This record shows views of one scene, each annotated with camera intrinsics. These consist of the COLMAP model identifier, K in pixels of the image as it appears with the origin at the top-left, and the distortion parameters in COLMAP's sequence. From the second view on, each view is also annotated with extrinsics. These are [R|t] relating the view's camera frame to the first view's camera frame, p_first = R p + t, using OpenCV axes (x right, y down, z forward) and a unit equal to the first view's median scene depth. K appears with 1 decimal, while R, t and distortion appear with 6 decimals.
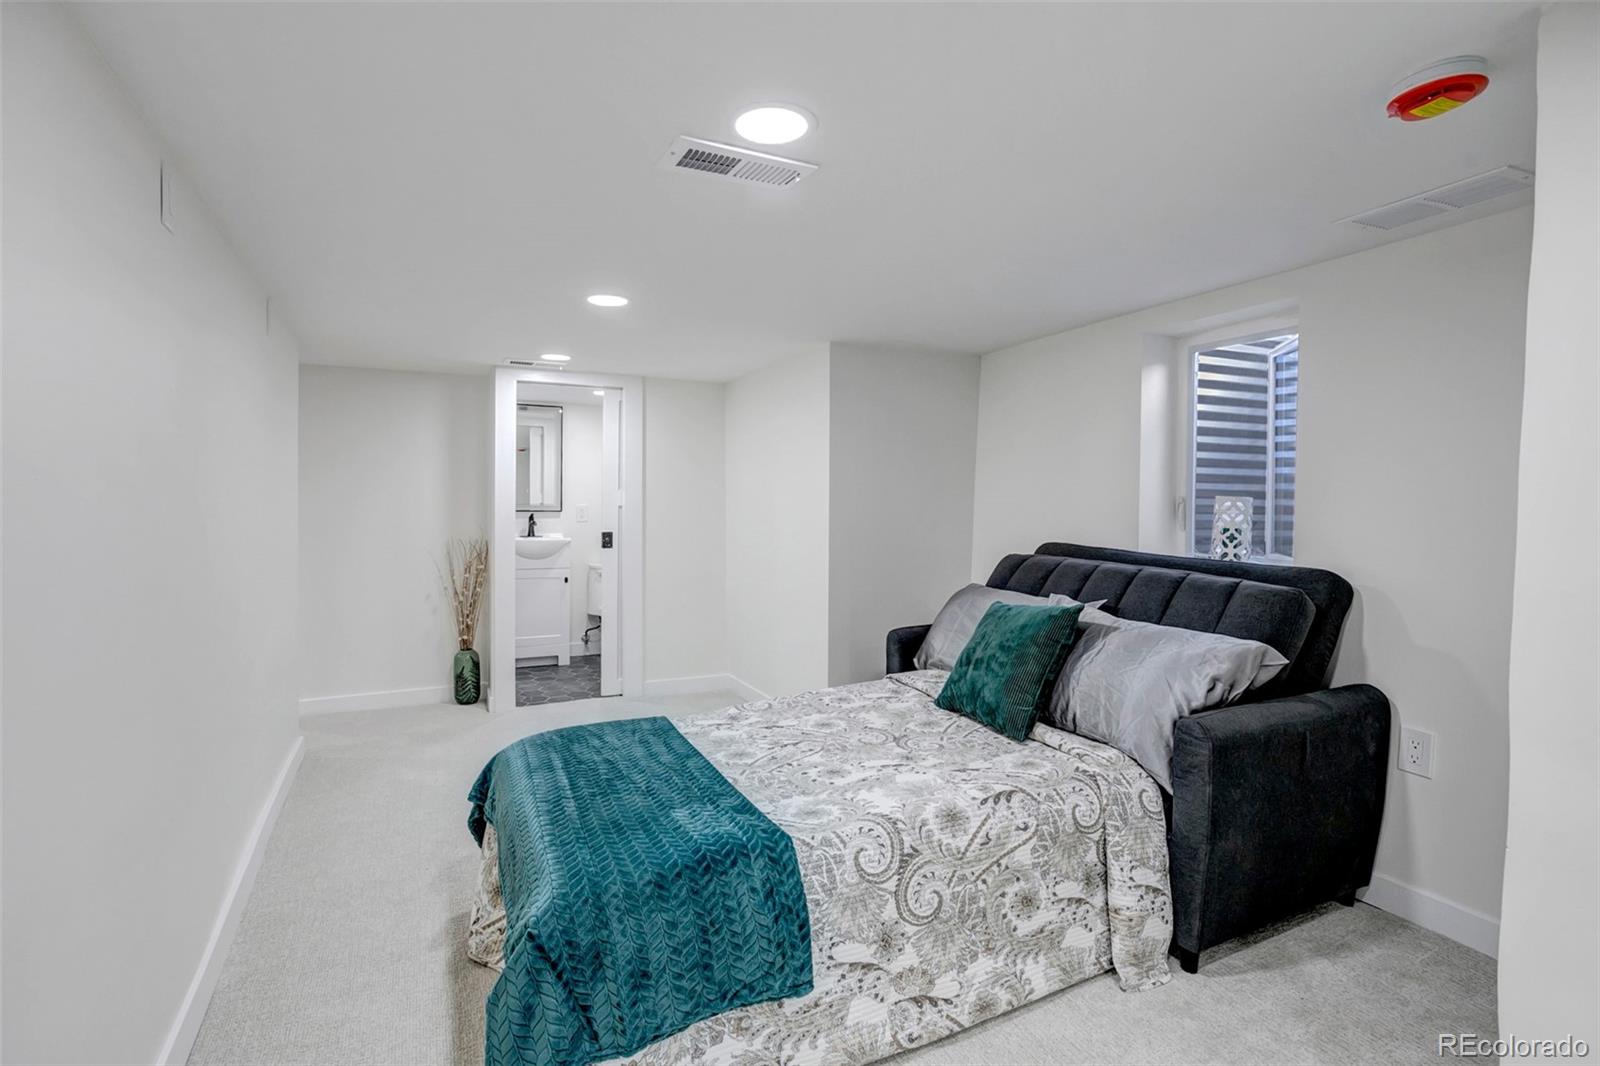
lens RADIAL K [[777.6, 0, 798.9], [0, 777.6, 514.2], [0, 0, 1]] dist [-0.014998, 0.001027]
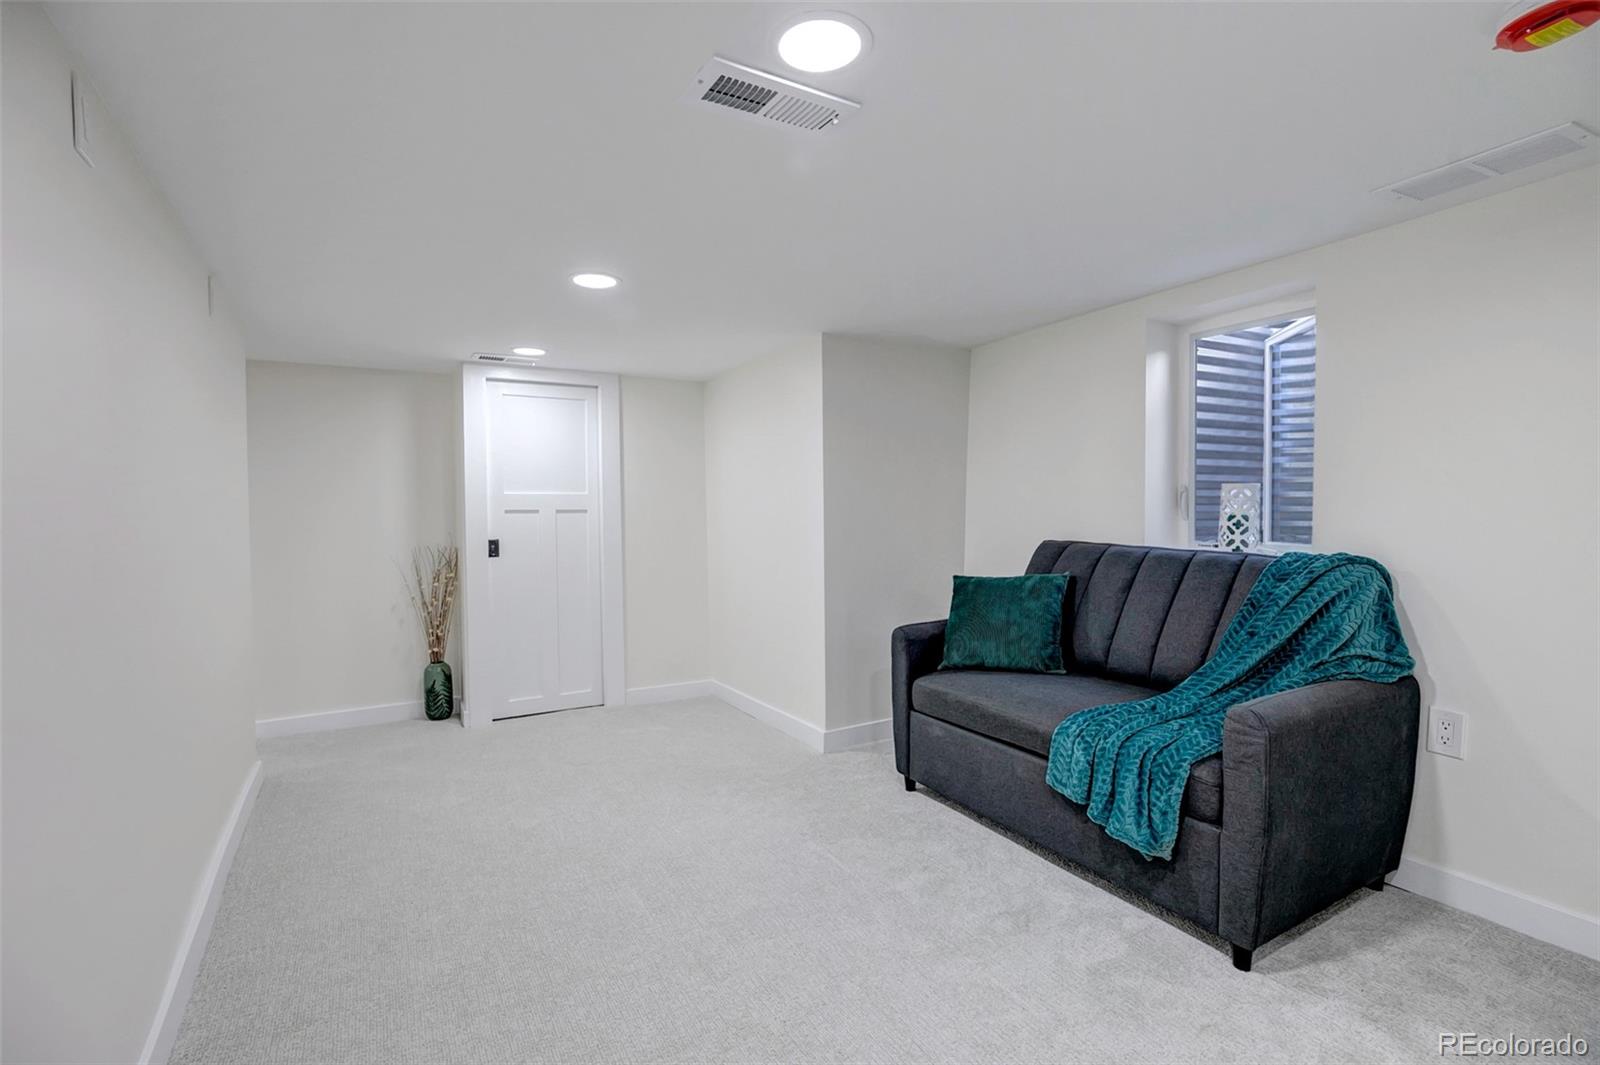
lens RADIAL K [[743.8, 0, 798.6], [0, 743.8, 534.8], [0, 0, 1]] dist [-0.021093, 0.008333]
pose [[0.997137, -0.018869, 0.073225, -0.074004], [0.017961, 0.999754, 0.013043, 0.020883], [-0.073453, -0.011690, 0.997230, 0.094059]]
